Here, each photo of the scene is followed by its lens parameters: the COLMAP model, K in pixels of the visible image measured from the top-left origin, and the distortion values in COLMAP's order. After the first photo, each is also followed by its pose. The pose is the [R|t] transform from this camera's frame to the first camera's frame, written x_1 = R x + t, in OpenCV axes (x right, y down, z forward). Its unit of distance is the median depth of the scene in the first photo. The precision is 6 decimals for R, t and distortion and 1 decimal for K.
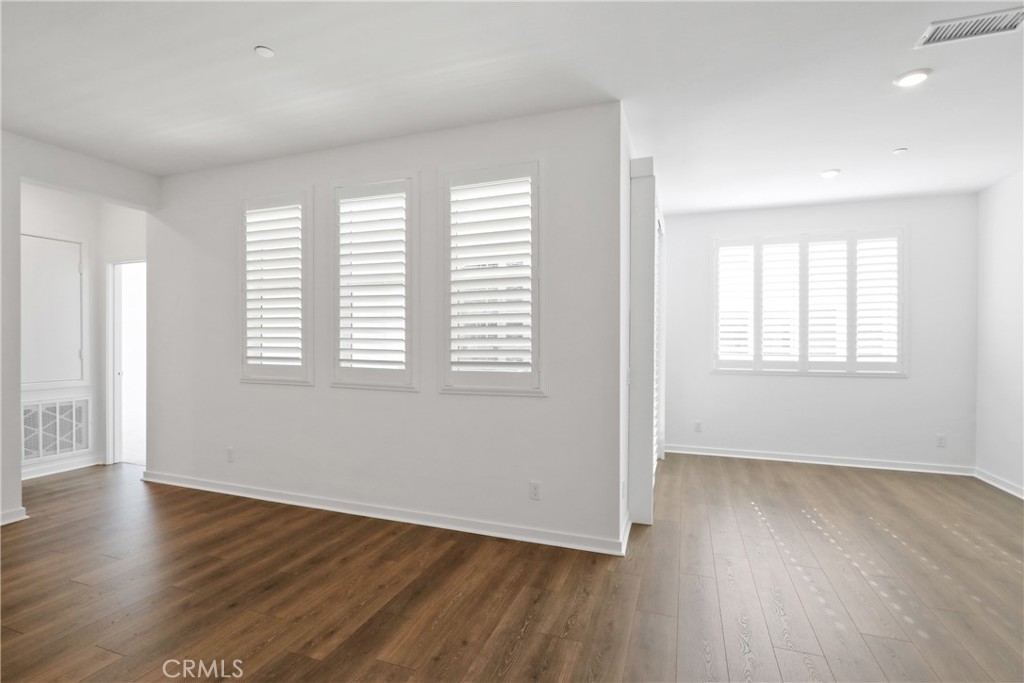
lens RADIAL K [[474.5, 0, 517.7], [0, 474.5, 340.4], [0, 0, 1]] dist [-0.013633, 0.001045]
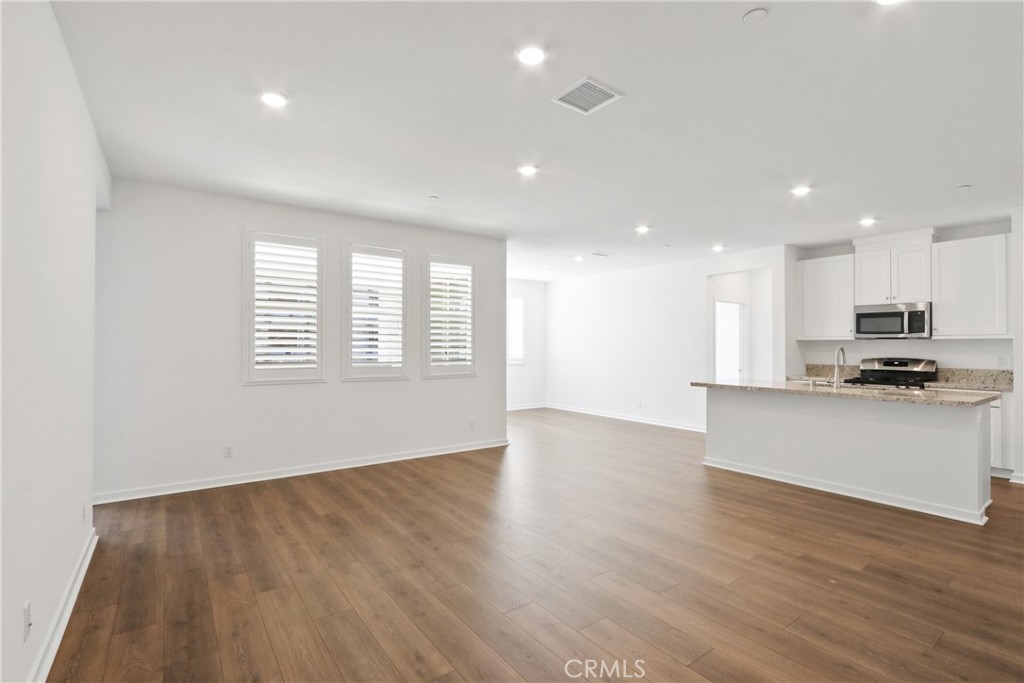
lens RADIAL K [[474.5, 0, 517.7], [0, 474.5, 340.4], [0, 0, 1]] dist [-0.013633, 0.001045]
pose [[0.556035, 0.008848, 0.831112, -1.076212], [0.002118, 0.999925, -0.012061, -0.005490], [-0.831156, 0.008467, 0.555975, -0.186969]]
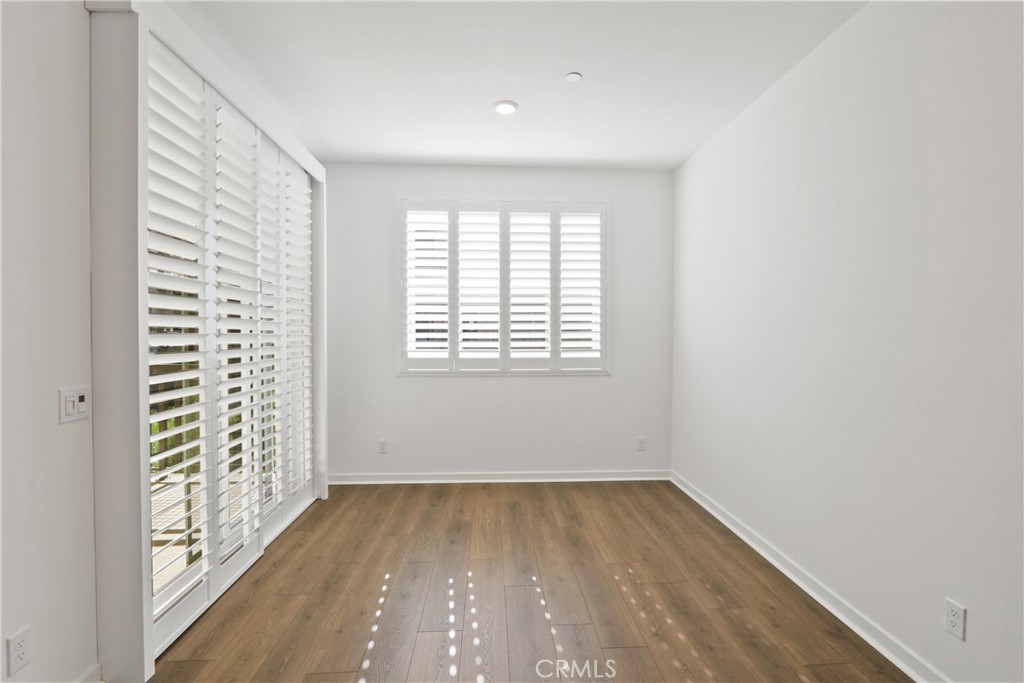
lens RADIAL K [[474.5, 0, 517.7], [0, 474.5, 340.4], [0, 0, 1]] dist [-0.013633, 0.001045]
pose [[0.921567, -0.008706, 0.388123, 0.362623], [0.002581, 0.999864, 0.016300, 0.000542], [-0.388212, -0.014020, 0.921464, 0.280654]]
